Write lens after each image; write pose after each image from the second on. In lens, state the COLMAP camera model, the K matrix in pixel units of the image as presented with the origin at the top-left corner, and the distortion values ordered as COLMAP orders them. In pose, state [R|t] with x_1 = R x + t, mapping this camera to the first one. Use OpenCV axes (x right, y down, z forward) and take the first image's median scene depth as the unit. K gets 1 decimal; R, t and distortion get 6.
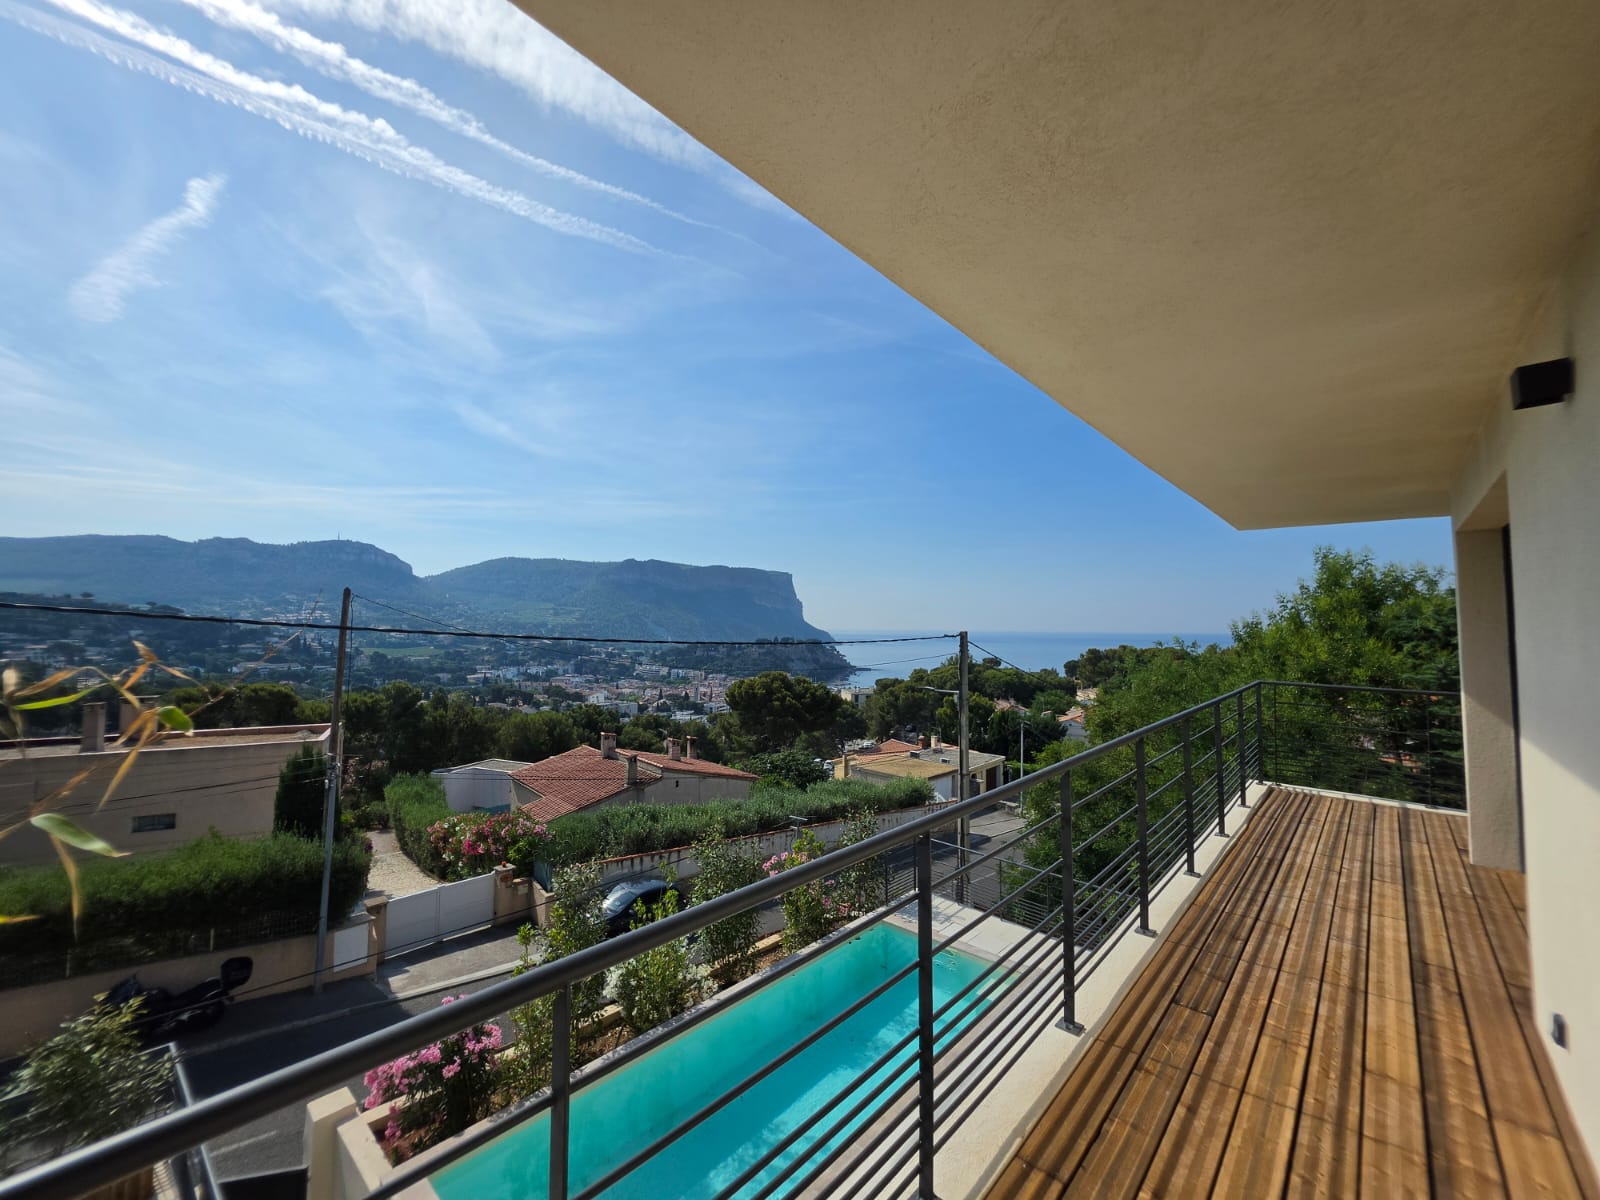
lens RADIAL K [[615.2, 0, 802.5], [0, 615.2, 600.5], [0, 0, 1]] dist [-0.008840, 0.002293]
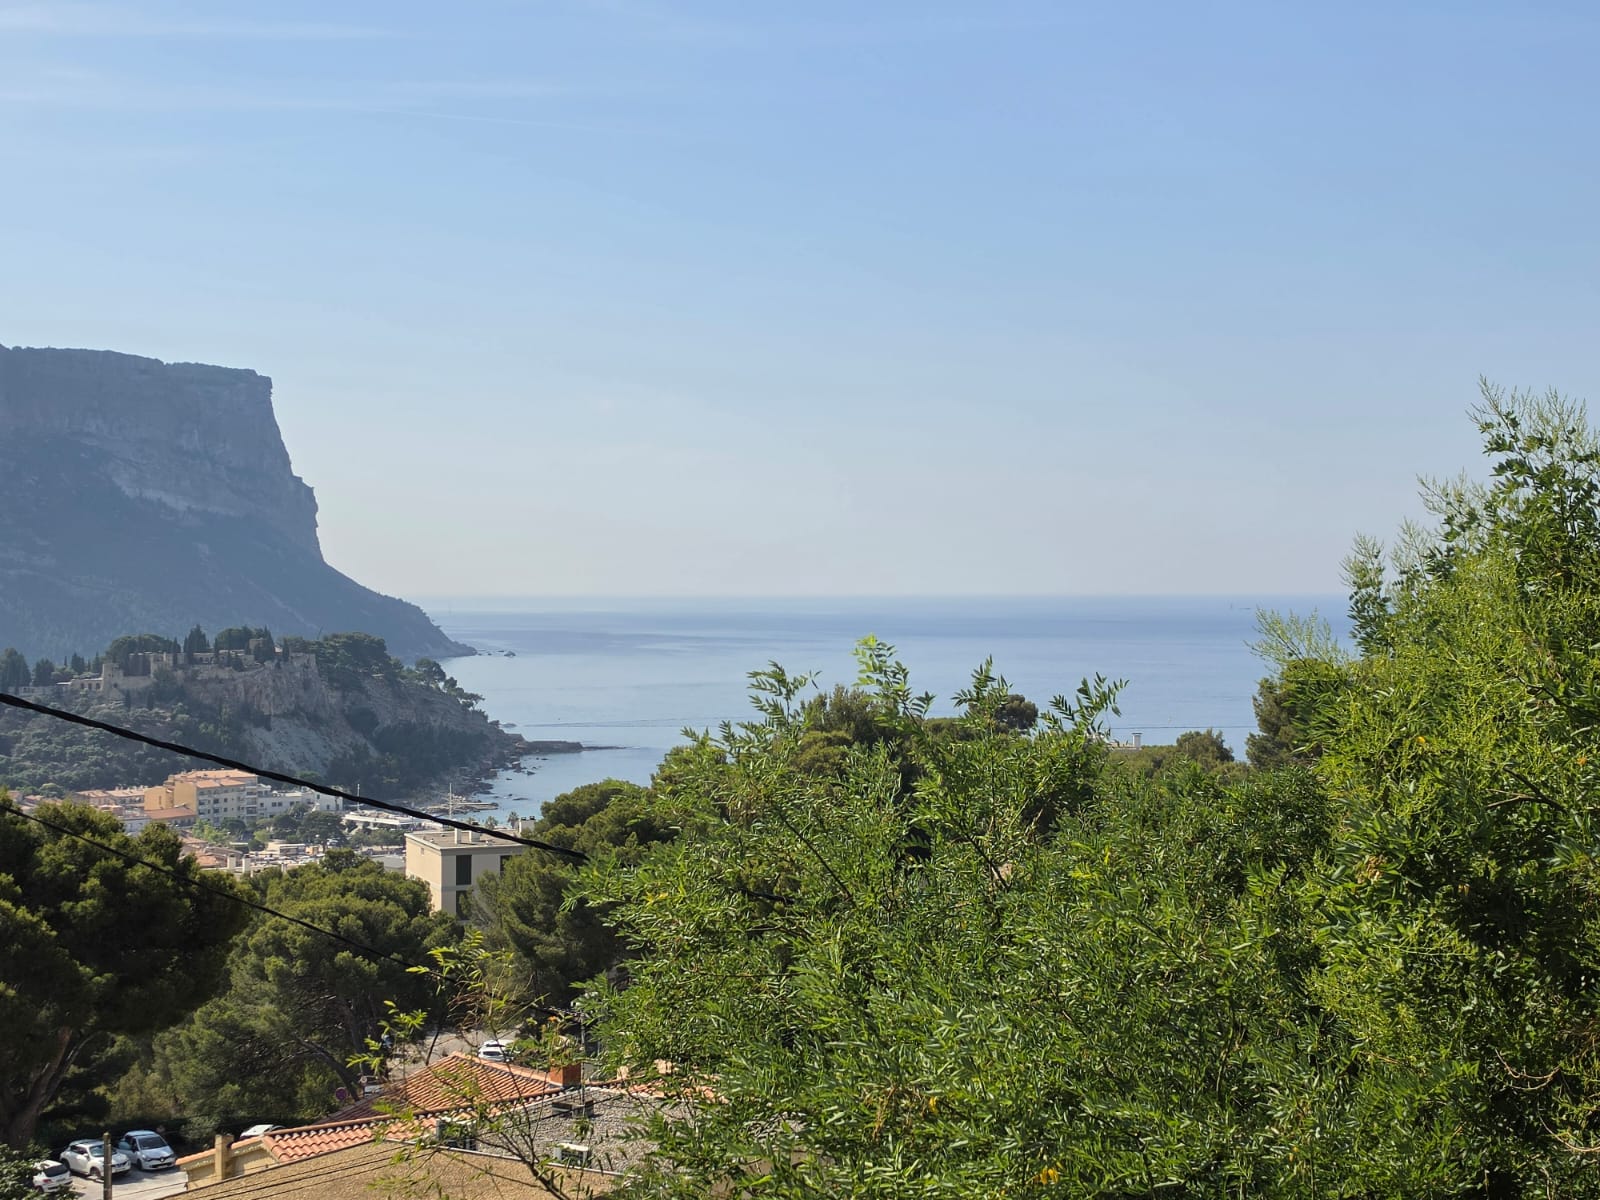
lens RADIAL K [[2386.2, 0, 757.0], [0, 2386.2, 635.3], [0, 0, 1]] dist [0.059677, 0.000000]
pose [[0.983360, -0.015648, 0.180991, 0.181481], [0.003969, 0.997896, 0.064708, 0.005167], [-0.181623, -0.062913, 0.981354, 0.134361]]
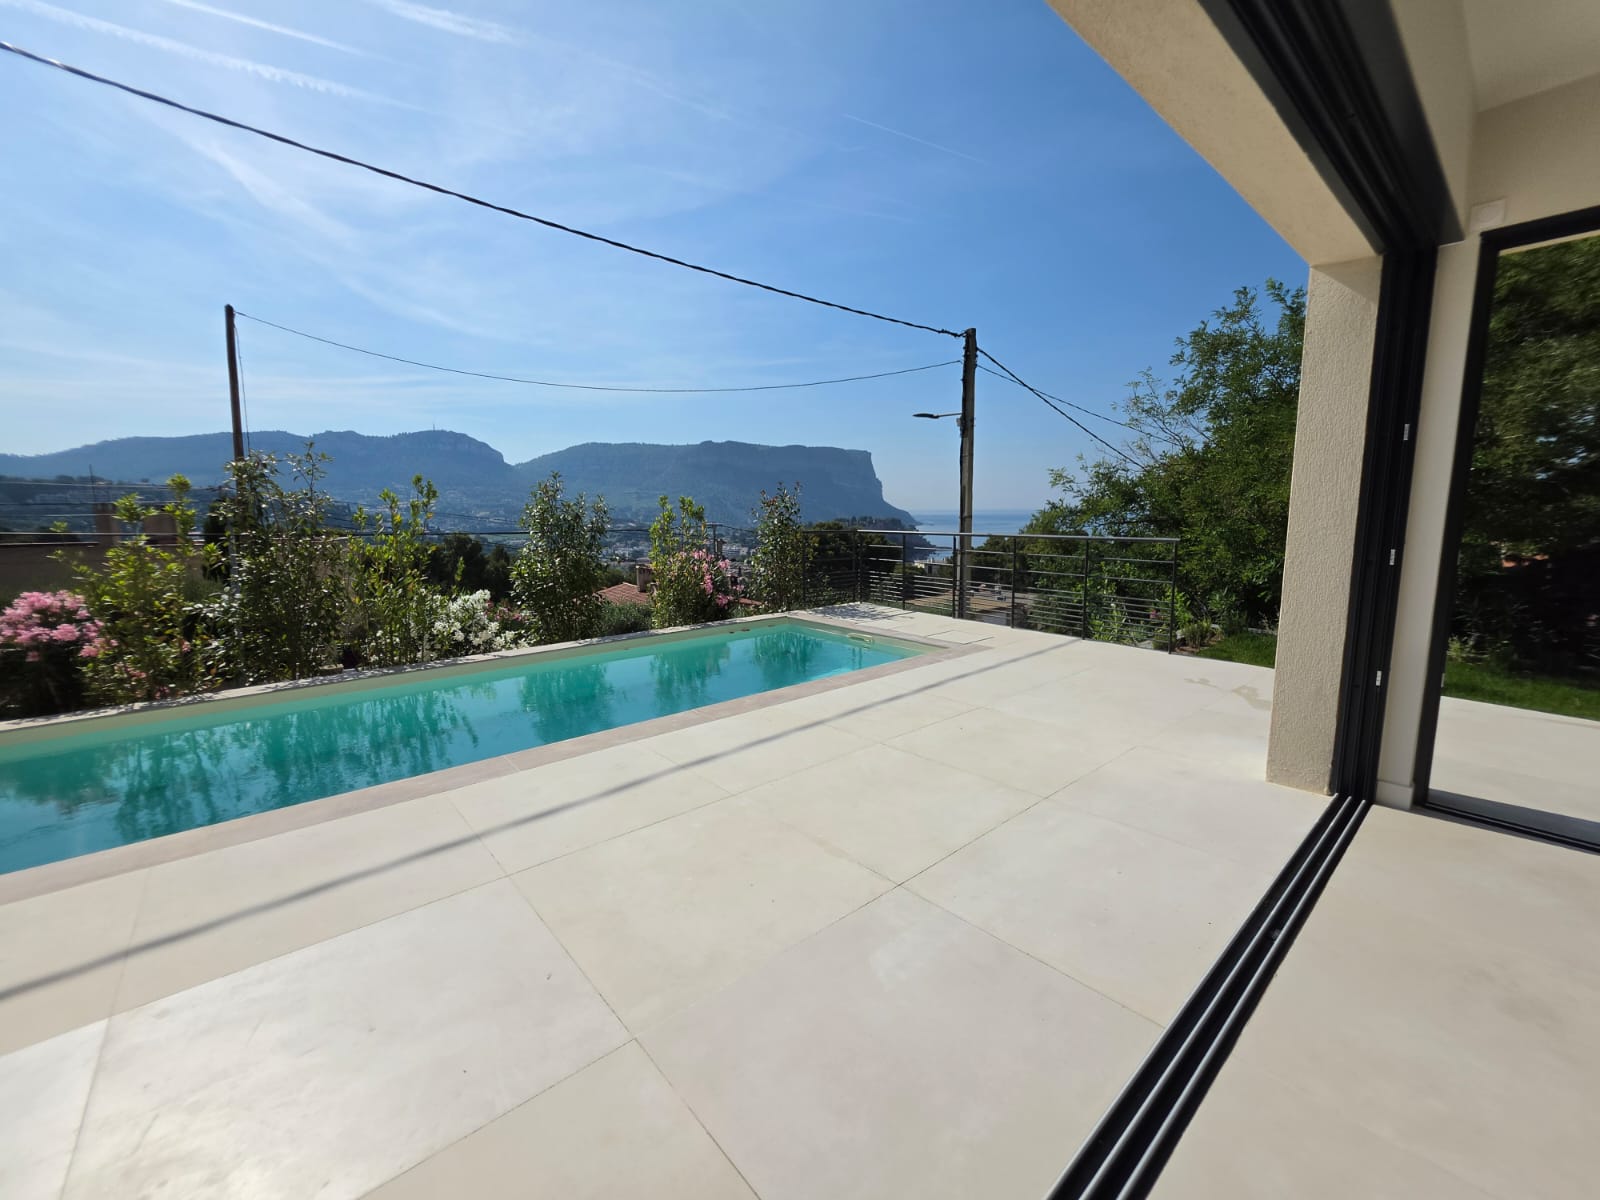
lens RADIAL K [[615.2, 0, 809.7], [0, 615.2, 596.9], [0, 0, 1]] dist [-0.008840, 0.002293]
pose [[0.993199, 0.000532, -0.116432, 0.071624], [0.021119, 0.982579, 0.184644, 0.107301], [0.114502, -0.185847, 0.975884, 0.084571]]
